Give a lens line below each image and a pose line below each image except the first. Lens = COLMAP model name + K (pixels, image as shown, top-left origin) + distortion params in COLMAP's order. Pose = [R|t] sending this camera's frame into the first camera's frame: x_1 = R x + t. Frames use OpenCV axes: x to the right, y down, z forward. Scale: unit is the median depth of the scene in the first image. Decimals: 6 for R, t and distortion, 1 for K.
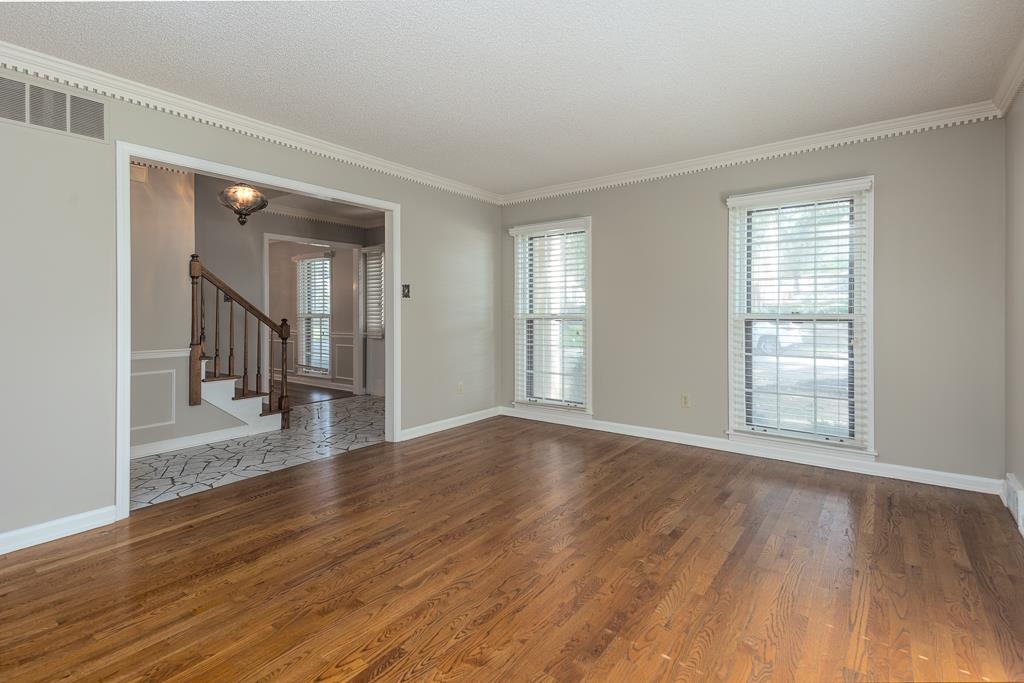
lens RADIAL K [[498.5, 0, 510.7], [0, 498.5, 312.6], [0, 0, 1]] dist [0.053104, -0.021516]
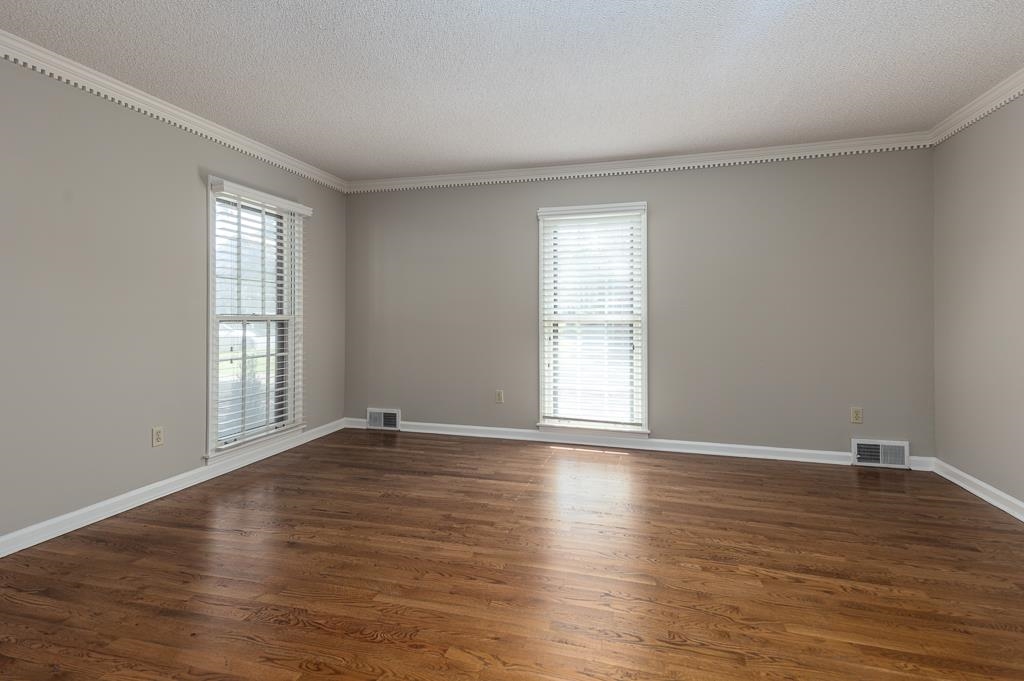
lens RADIAL K [[498.5, 0, 510.7], [0, 498.5, 311.6], [0, 0, 1]] dist [0.053104, -0.021516]
pose [[-0.379901, 0.005713, 0.925010, -0.807606], [0.001586, 0.999983, -0.005524, 0.002510], [-0.925026, -0.000632, -0.379904, 1.274832]]
